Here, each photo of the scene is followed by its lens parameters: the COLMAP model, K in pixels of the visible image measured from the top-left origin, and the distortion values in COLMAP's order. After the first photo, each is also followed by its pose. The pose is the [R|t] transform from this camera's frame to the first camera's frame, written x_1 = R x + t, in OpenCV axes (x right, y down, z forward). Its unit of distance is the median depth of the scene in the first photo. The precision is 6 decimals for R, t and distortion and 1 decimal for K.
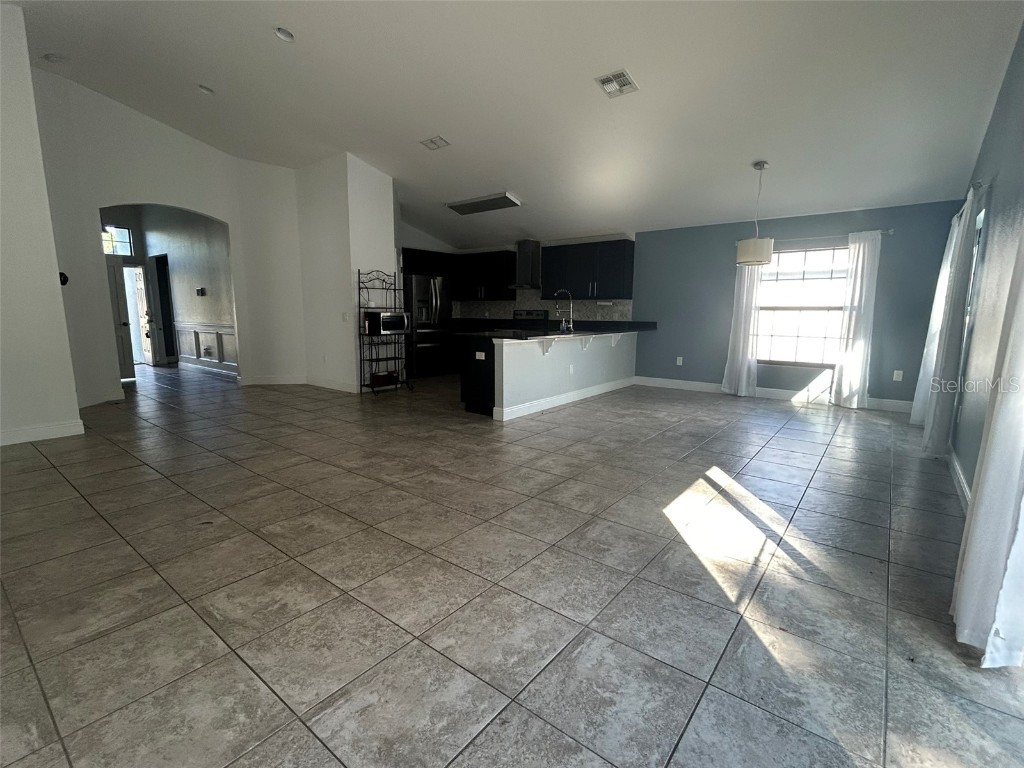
lens RADIAL K [[477.6, 0, 517.1], [0, 477.6, 383.0], [0, 0, 1]] dist [-0.006090, -0.001342]
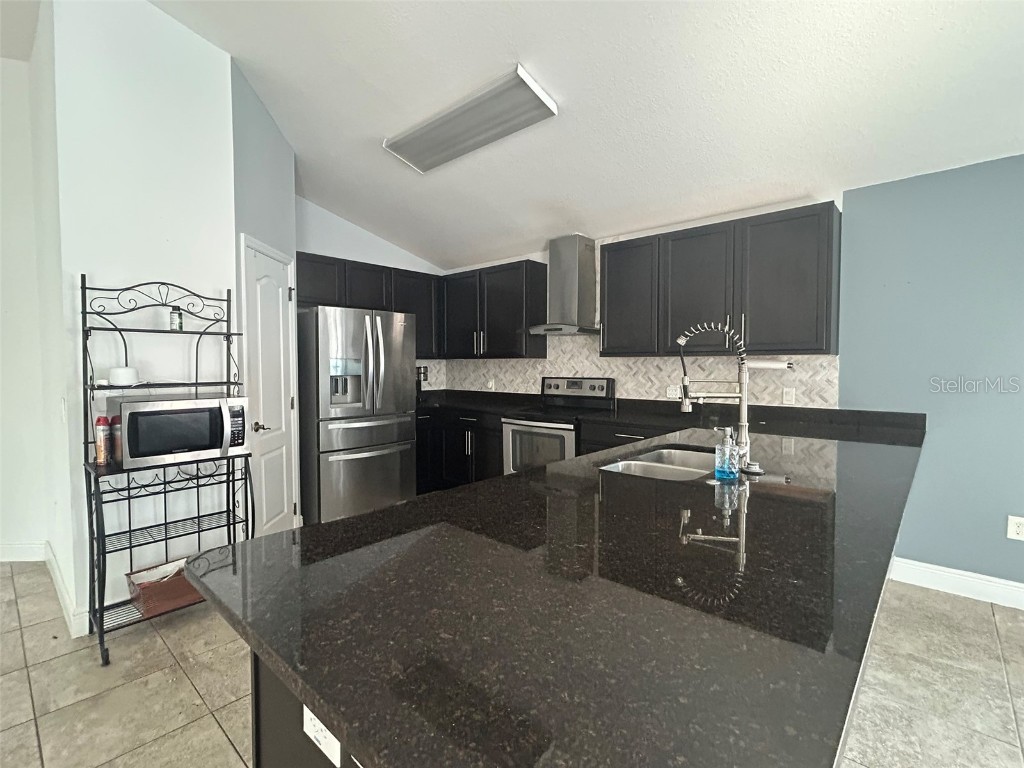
lens RADIAL K [[477.6, 0, 509.6], [0, 477.6, 382.7], [0, 0, 1]] dist [-0.006090, -0.001342]
pose [[0.997005, -0.005065, -0.077170, -0.002577], [-0.003702, 0.993583, -0.113045, -0.094880], [0.077247, 0.112993, 0.990588, 0.529329]]
